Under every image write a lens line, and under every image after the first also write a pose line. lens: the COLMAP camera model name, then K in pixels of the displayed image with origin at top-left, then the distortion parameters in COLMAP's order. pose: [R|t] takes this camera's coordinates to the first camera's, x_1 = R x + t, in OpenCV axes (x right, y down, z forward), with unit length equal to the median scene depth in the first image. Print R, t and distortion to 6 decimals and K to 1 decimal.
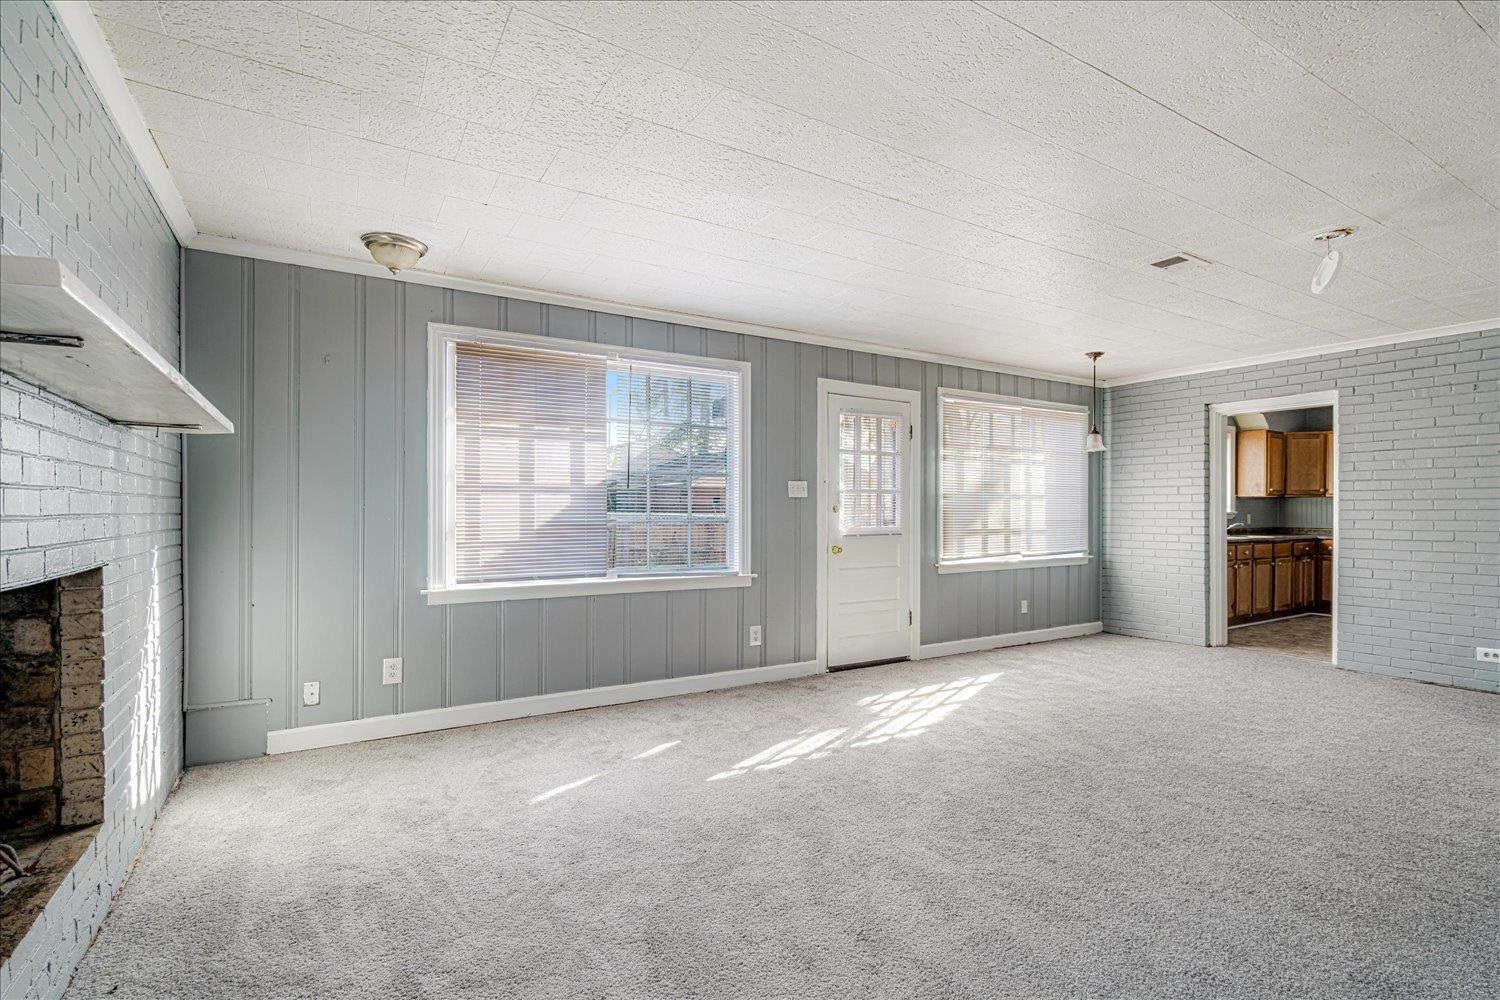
lens RADIAL K [[688.8, 0, 746.1], [0, 688.8, 515.8], [0, 0, 1]] dist [0.003673, 0.001056]
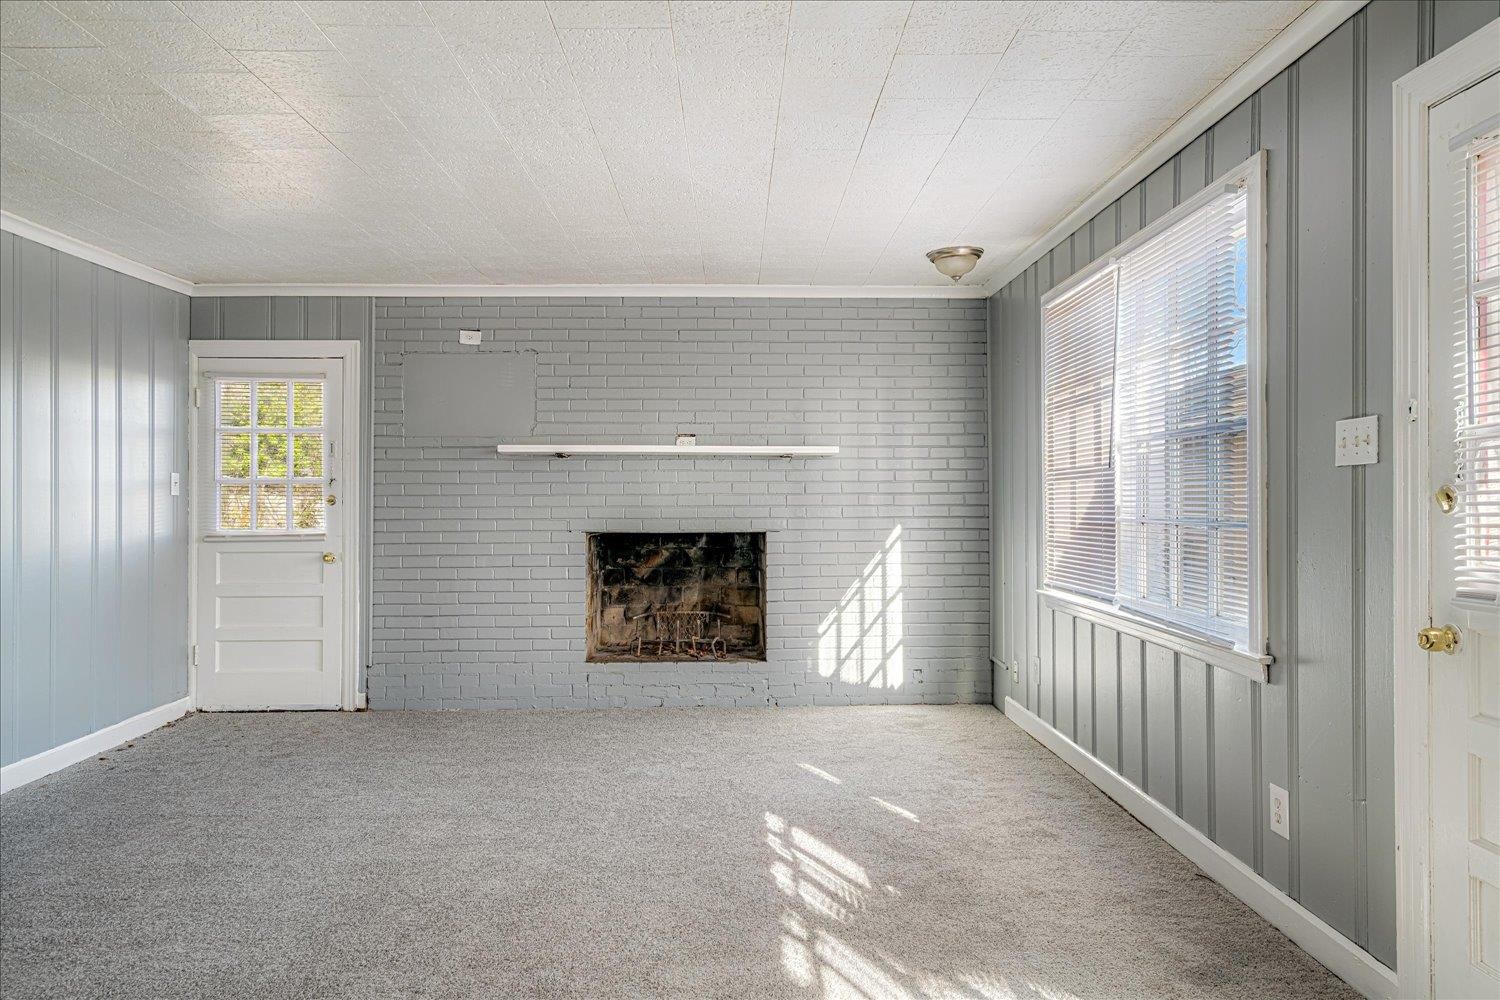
lens RADIAL K [[990.0, 0, 750.0], [0, 990.0, 500.0], [0, 0, 1]] dist [0.000938, -0.000115]
pose [[-0.486905, 0.001203, -0.873454, 0.628202], [0.001326, 0.999999, 0.000638, -0.009238], [0.873454, -0.000848, -0.486906, 0.947990]]
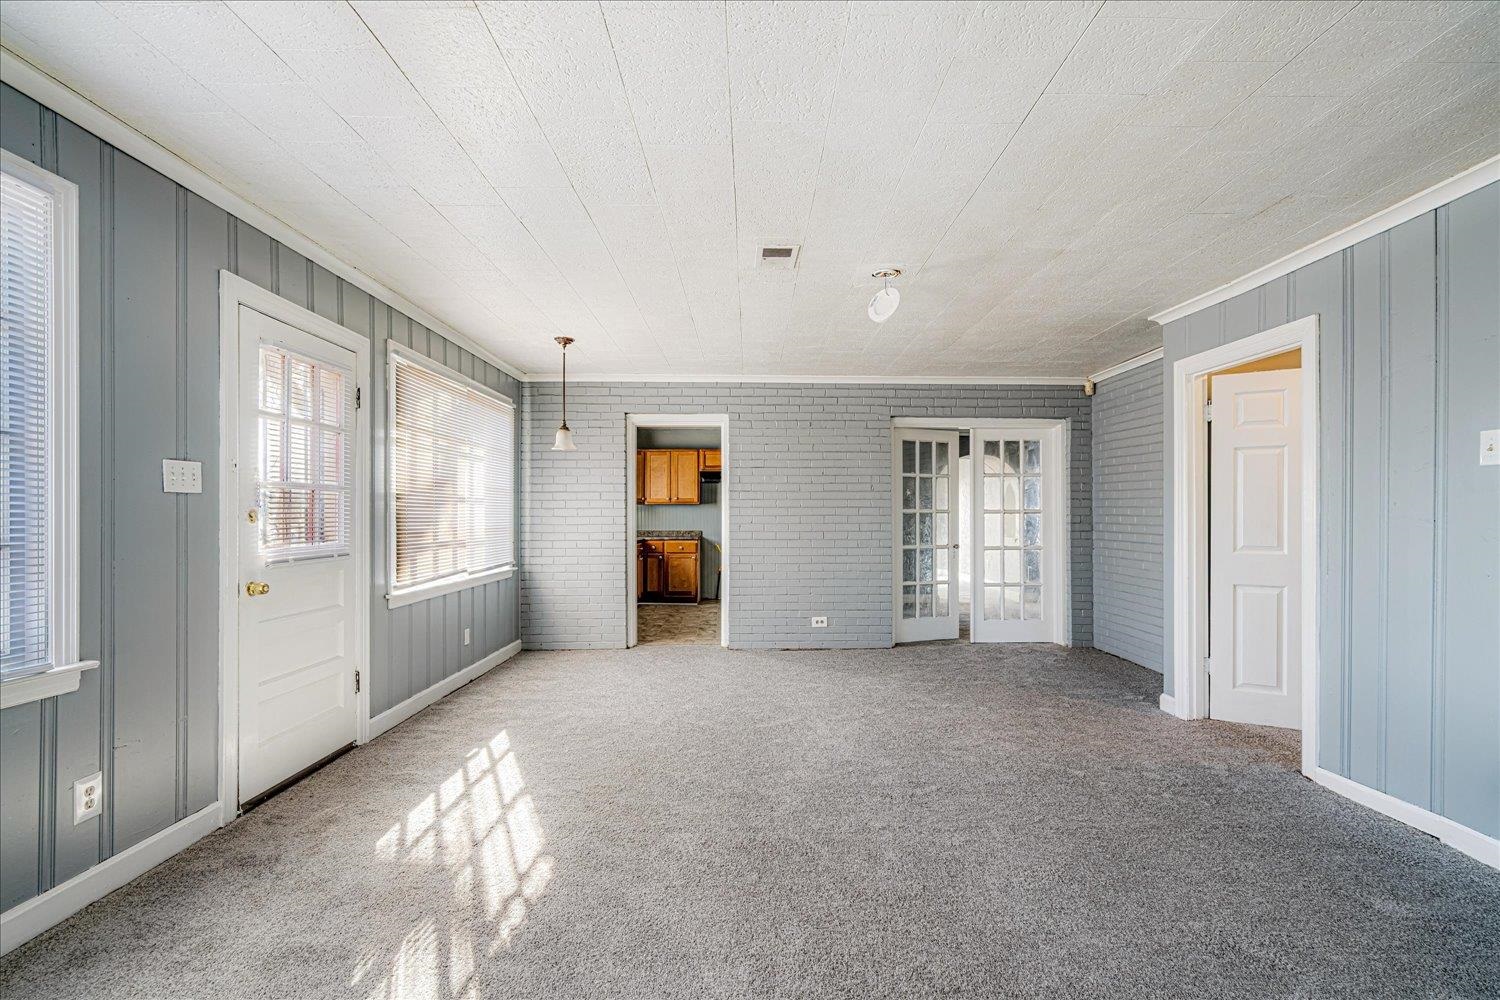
lens RADIAL K [[688.8, 0, 746.1], [0, 688.8, 515.8], [0, 0, 1]] dist [0.003673, 0.001056]
pose [[0.514882, -0.002062, 0.857259, -0.142341], [0.008486, 0.999960, -0.002692, -0.004901], [-0.857219, 0.008660, 0.514879, 0.372593]]
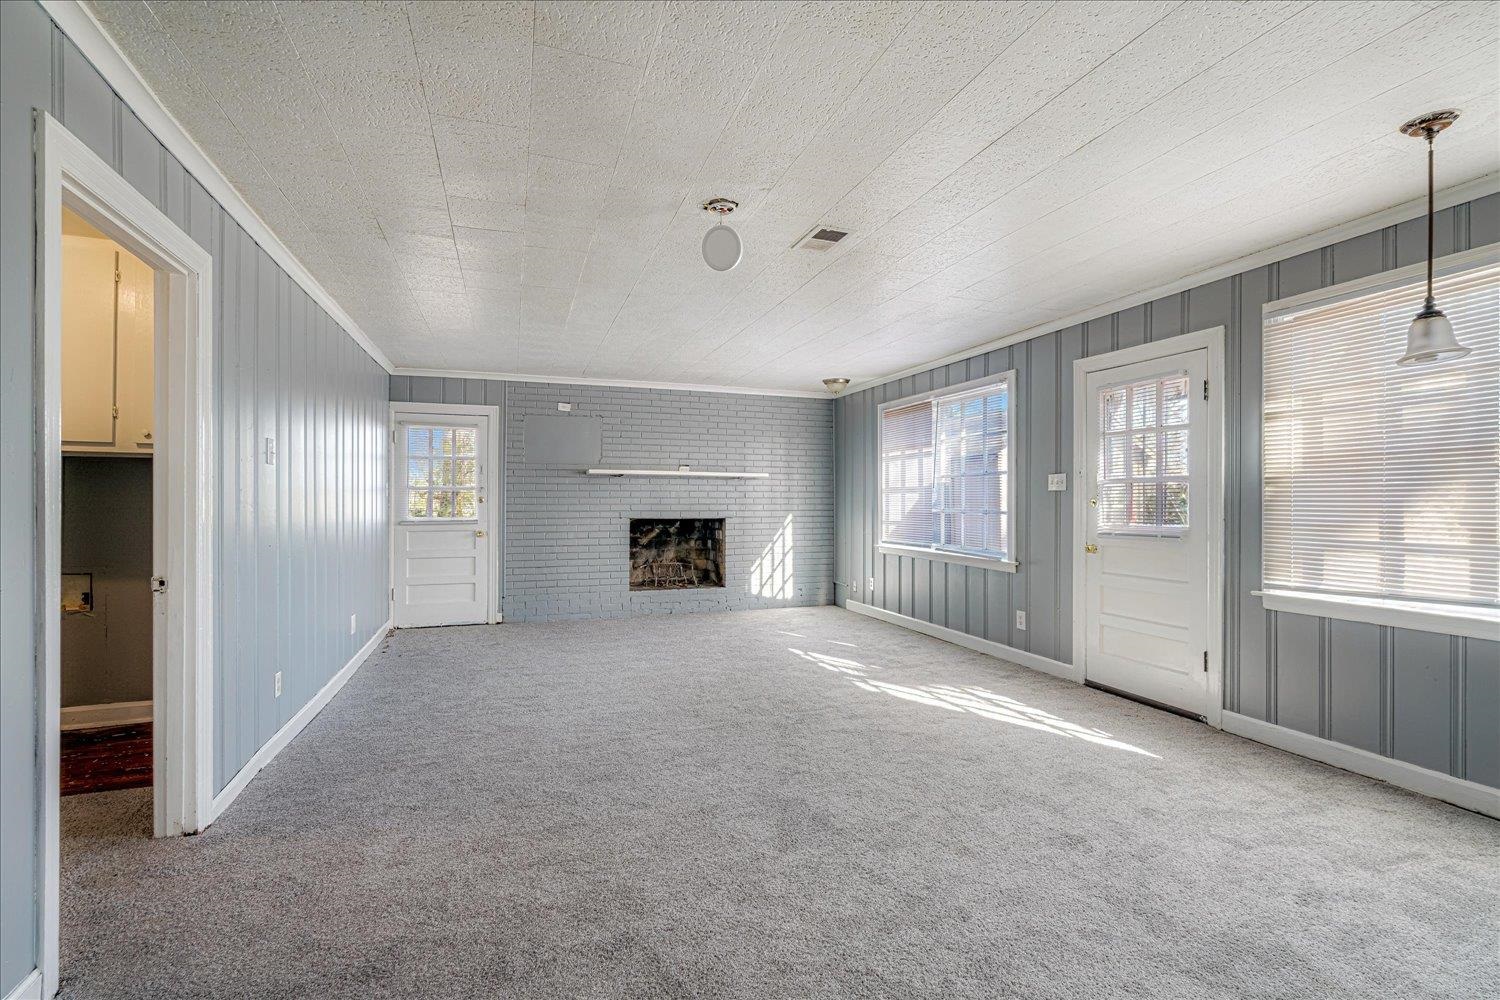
lens RADIAL K [[680.9, 0, 747.2], [0, 680.9, 500.4], [0, 0, 1]] dist [-0.000050, 0.000623]
pose [[-0.194051, -0.000611, -0.980991, 1.058905], [-0.004216, 0.999991, 0.000211, -0.010334], [0.980982, 0.004177, -0.194052, 0.737788]]
